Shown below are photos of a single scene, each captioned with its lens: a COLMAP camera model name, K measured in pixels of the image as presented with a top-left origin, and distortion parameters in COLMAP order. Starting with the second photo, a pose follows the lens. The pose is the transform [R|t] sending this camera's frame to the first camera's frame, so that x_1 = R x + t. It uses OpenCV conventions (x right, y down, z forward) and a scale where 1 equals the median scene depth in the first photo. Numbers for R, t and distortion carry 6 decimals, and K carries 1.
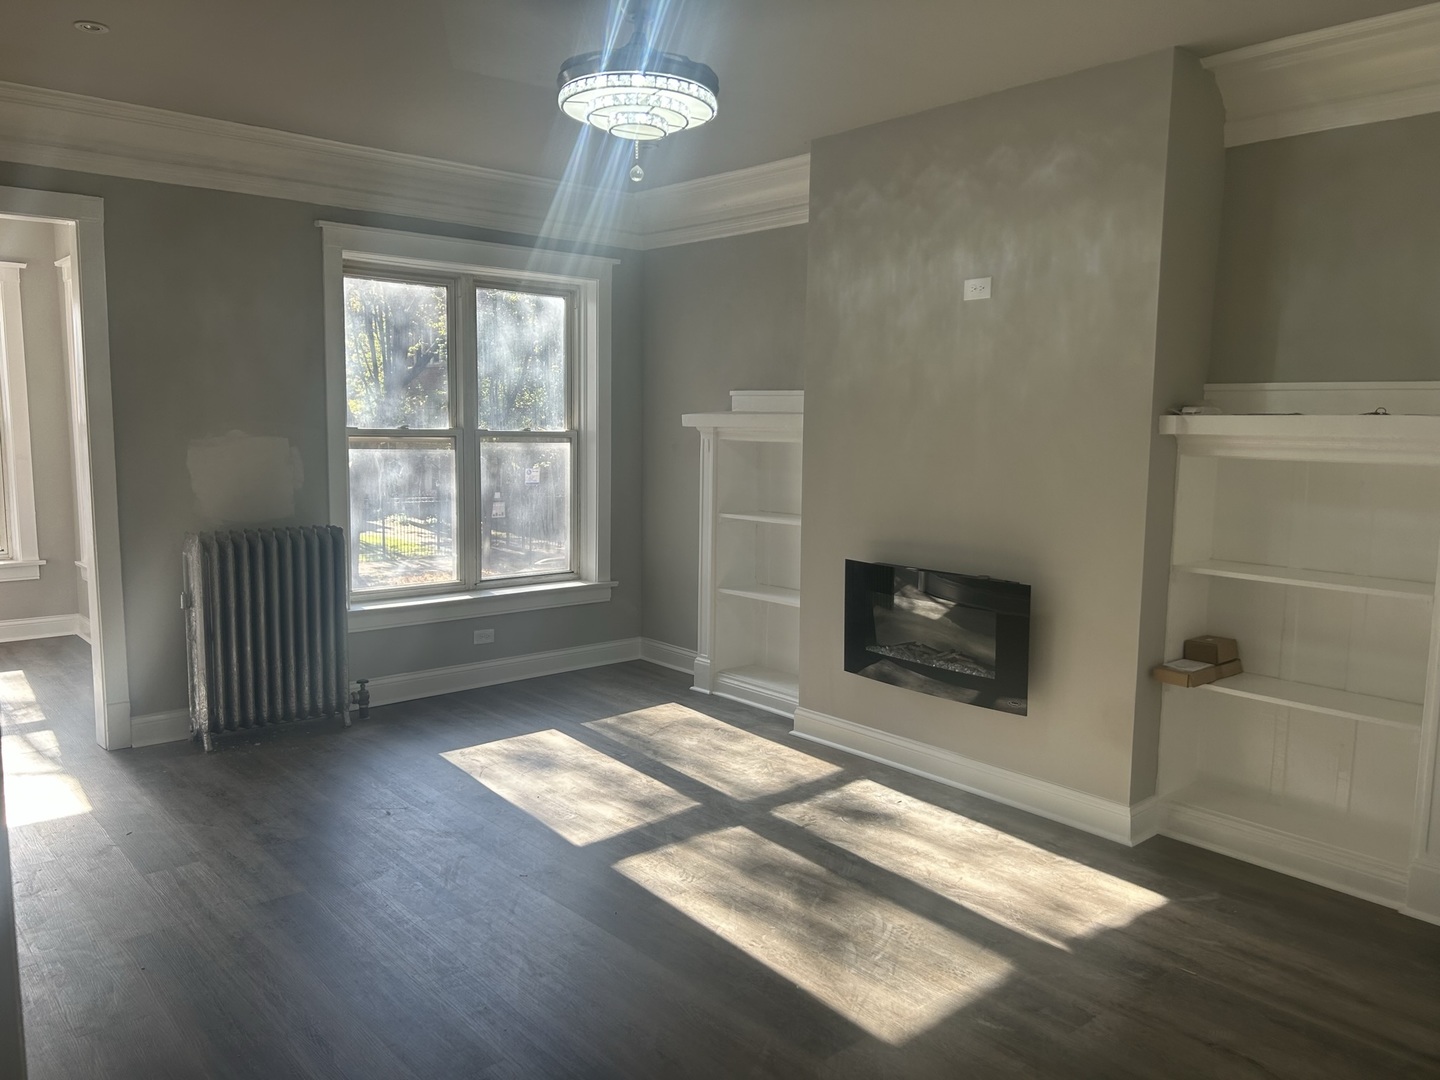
lens RADIAL K [[1079.0, 0, 721.3], [0, 1079.0, 543.6], [0, 0, 1]] dist [0.037052, -0.033945]
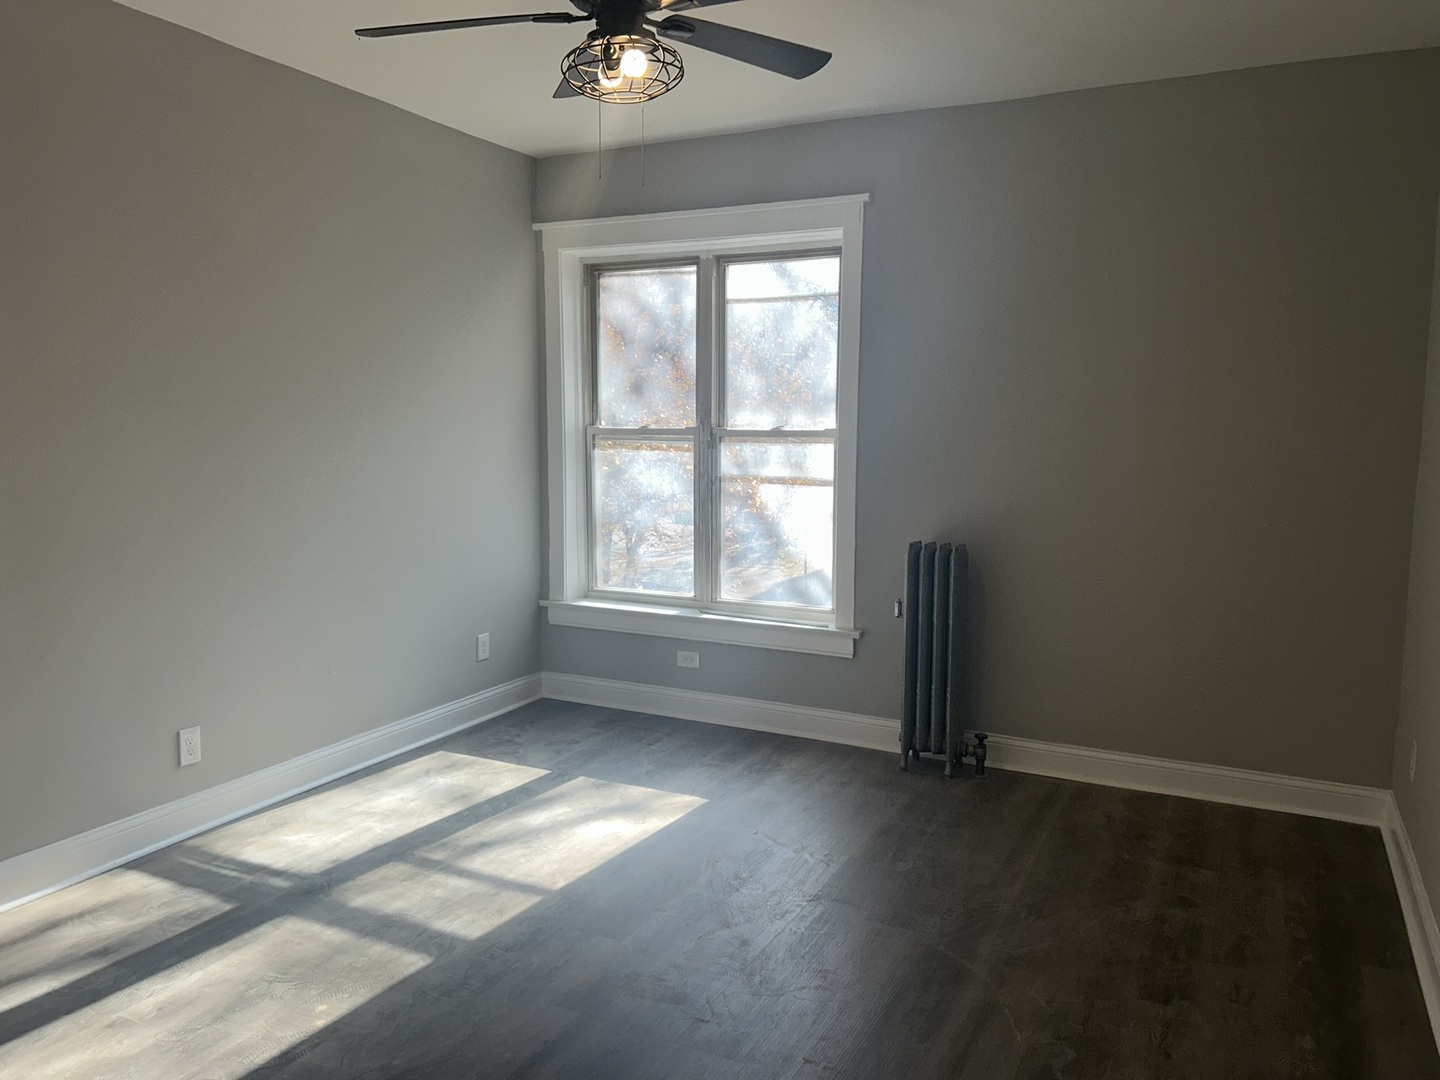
lens RADIAL K [[1079.0, 0, 711.4], [0, 1079.0, 544.0], [0, 0, 1]] dist [0.037052, -0.033945]
pose [[0.370983, 0.095576, -0.923708, 0.588980], [-0.101915, 0.992872, 0.061801, -0.065951], [0.923030, 0.071212, 0.378079, 0.674538]]
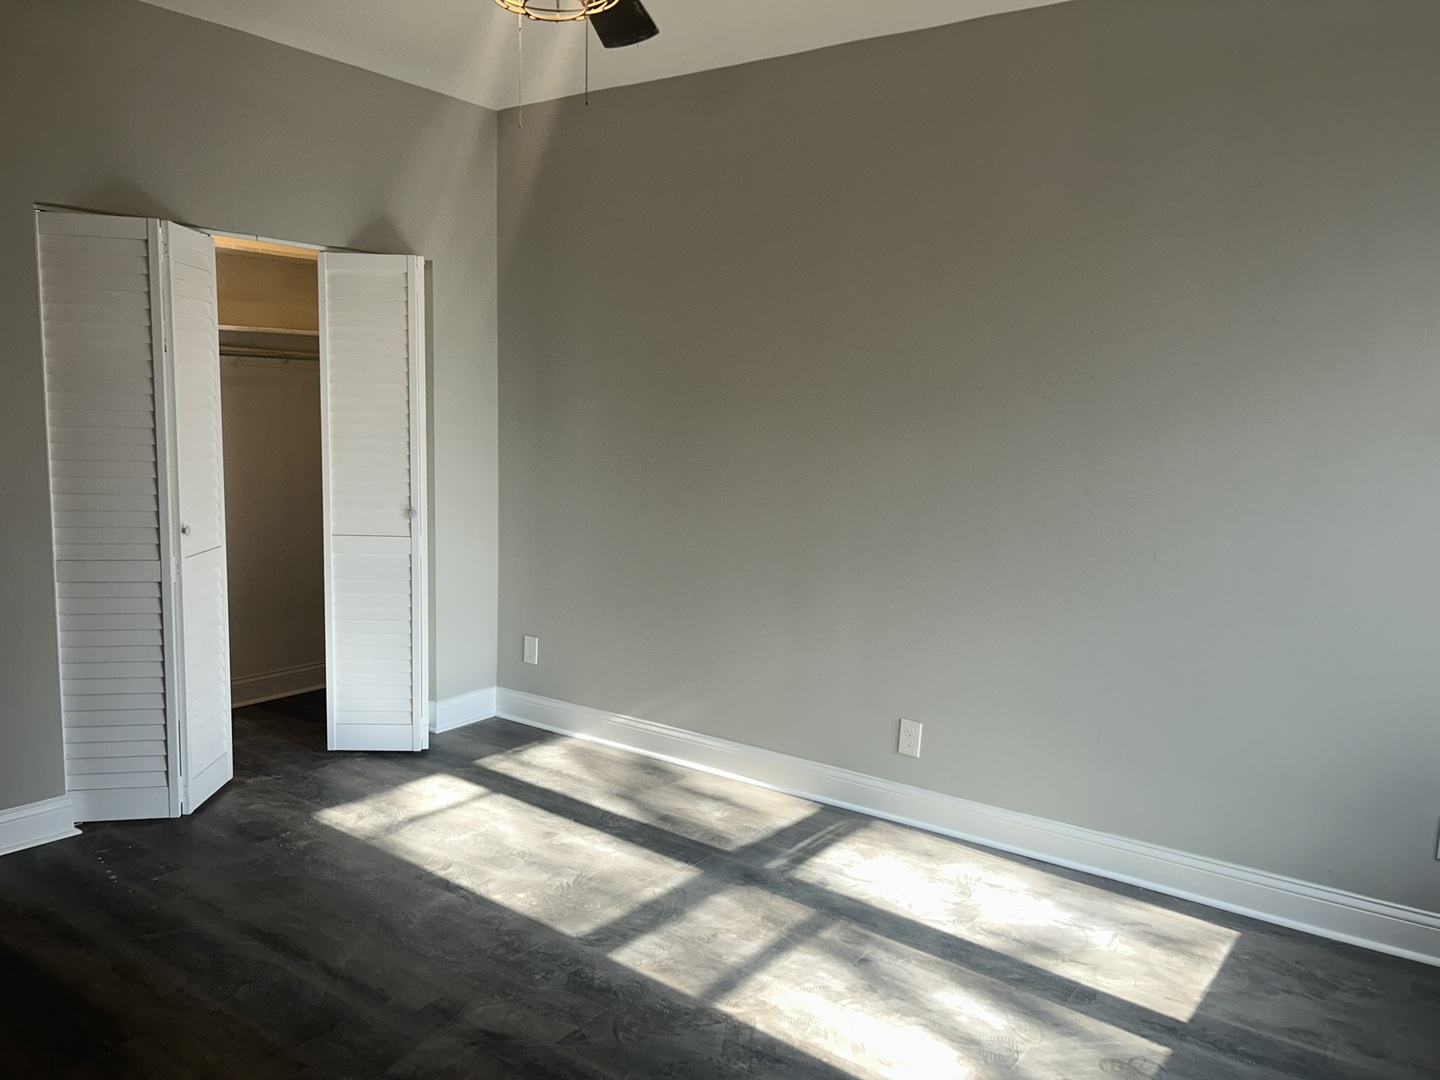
lens RADIAL K [[1079.0, 0, 715.5], [0, 1079.0, 539.6], [0, 0, 1]] dist [0.037052, -0.033945]
pose [[-0.971292, -0.012784, -0.237548, 0.156685], [-0.069320, 0.970430, 0.231214, -0.137167], [0.227568, 0.241043, -0.943457, 1.212908]]
